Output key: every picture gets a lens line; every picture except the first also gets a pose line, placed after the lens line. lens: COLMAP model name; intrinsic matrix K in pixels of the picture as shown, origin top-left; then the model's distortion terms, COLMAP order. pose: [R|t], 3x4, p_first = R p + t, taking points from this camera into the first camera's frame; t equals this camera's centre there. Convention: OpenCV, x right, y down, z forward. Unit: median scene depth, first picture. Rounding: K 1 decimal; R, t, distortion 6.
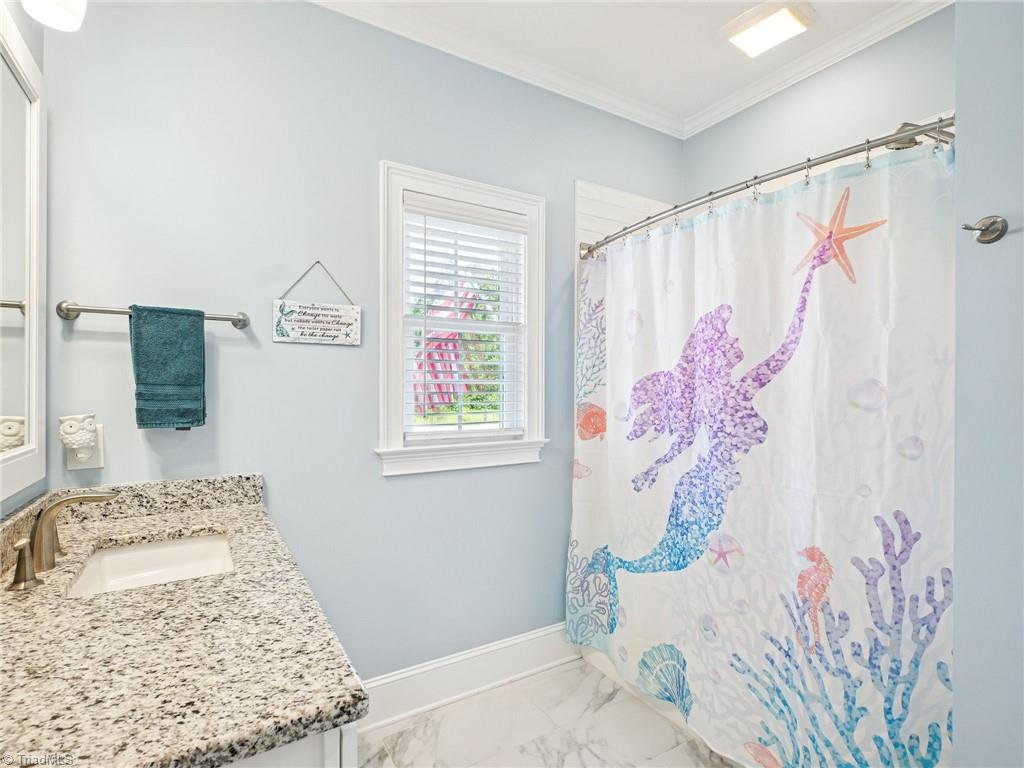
lens RADIAL K [[508.1, 0, 511.7], [0, 508.1, 378.2], [0, 0, 1]] dist [-0.005509, 0.001397]
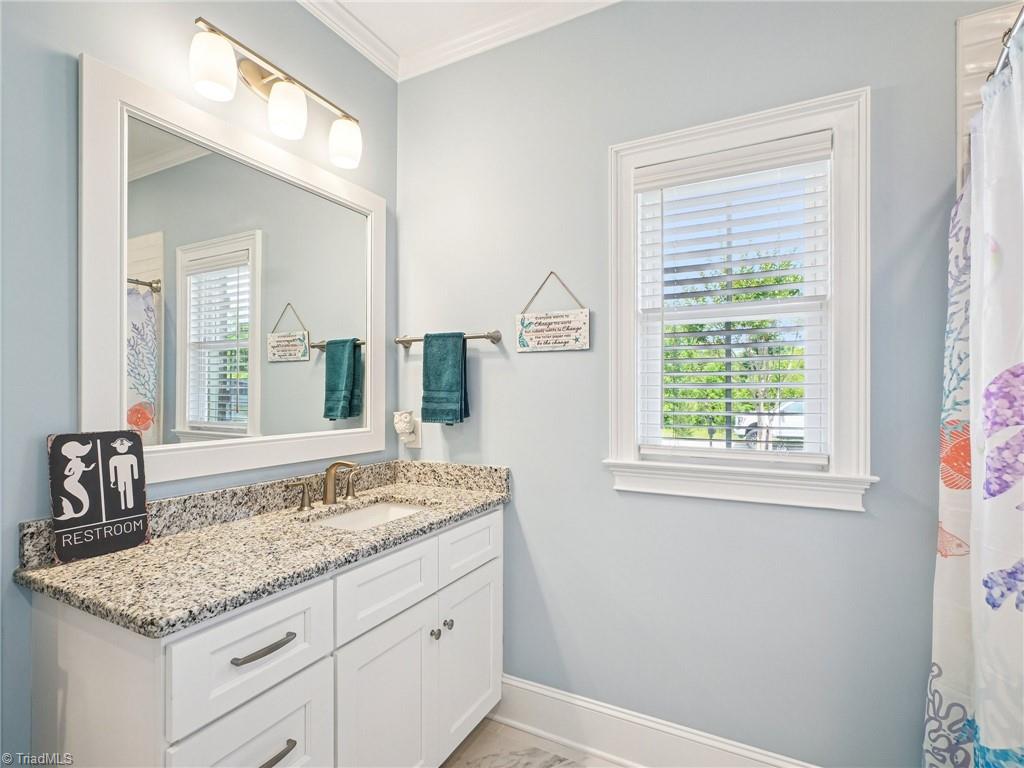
lens RADIAL K [[512.0, 0, 523.0], [0, 512.0, 384.3], [0, 0, 1]] dist [-0.001985, 0.000603]
pose [[0.510507, -0.015212, -0.859739, 0.536562], [0.015908, 0.999839, -0.008245, 0.009255], [0.859727, -0.009468, 0.510667, 0.449260]]
